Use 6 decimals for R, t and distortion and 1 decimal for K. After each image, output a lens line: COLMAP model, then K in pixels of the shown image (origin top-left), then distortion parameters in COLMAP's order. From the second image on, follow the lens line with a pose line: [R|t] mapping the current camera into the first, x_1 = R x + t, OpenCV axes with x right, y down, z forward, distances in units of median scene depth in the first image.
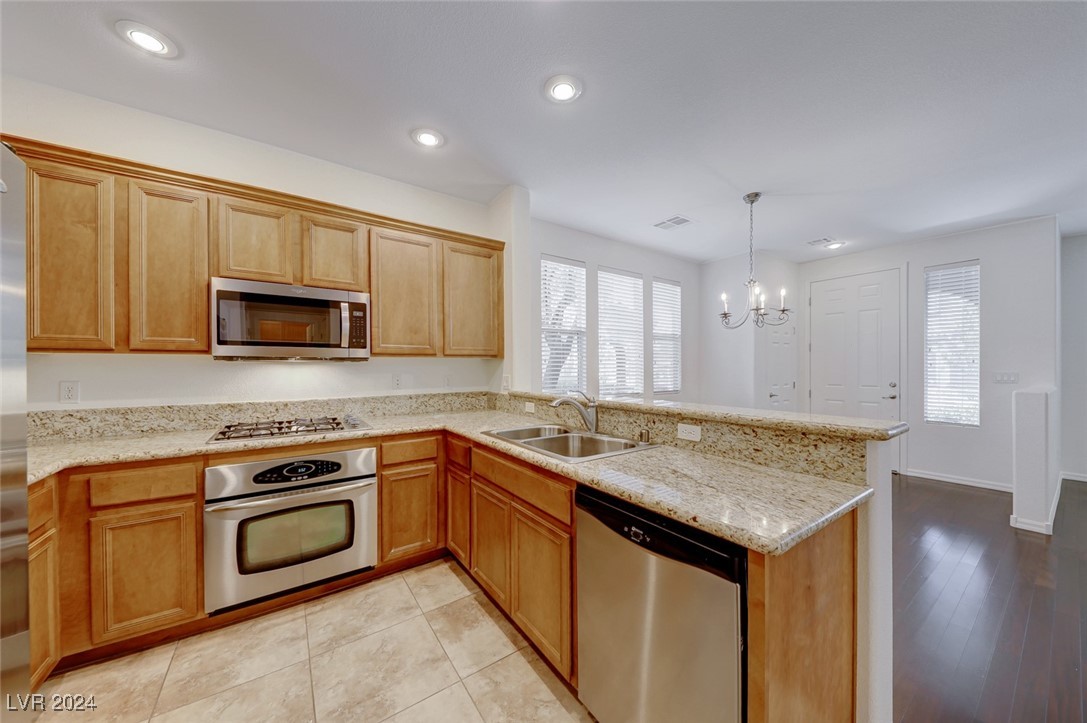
lens RADIAL K [[371.7, 0, 540.8], [0, 371.7, 366.7], [0, 0, 1]] dist [0.007609, -0.000036]
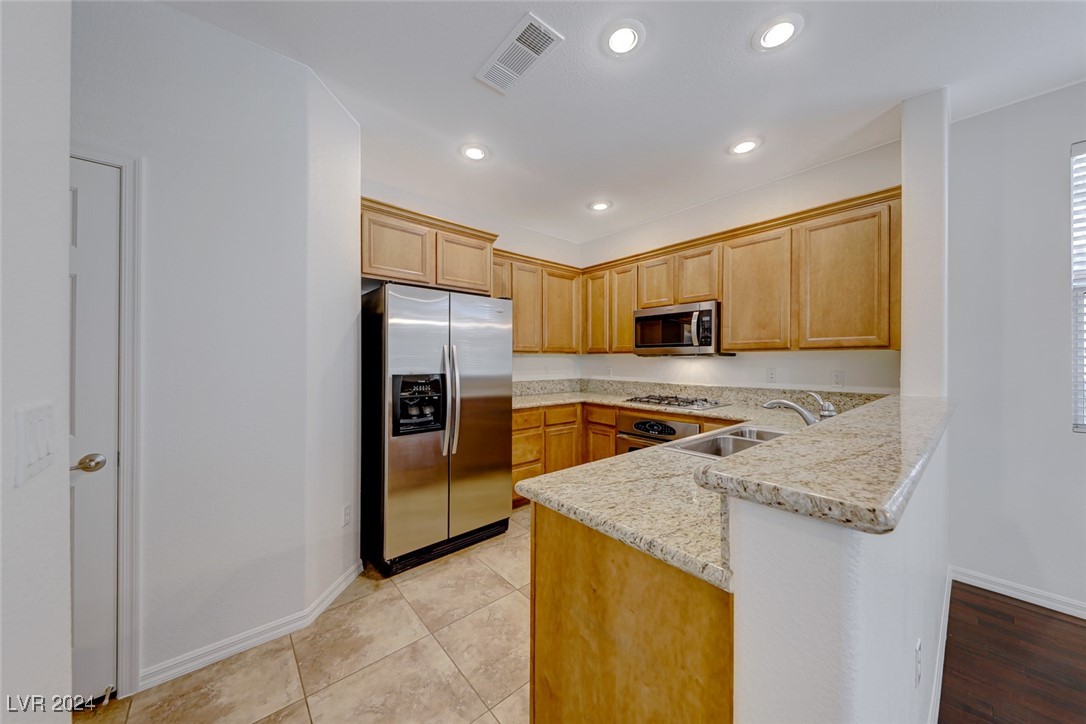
lens RADIAL K [[371.3, 0, 540.0], [0, 371.3, 360.4], [0, 0, 1]] dist [0.007609, -0.000036]
pose [[0.092469, 0.003535, -0.995709, 0.747016], [0.000297, 0.999994, 0.003577, -0.005950], [0.995716, -0.000627, 0.092467, 0.341166]]
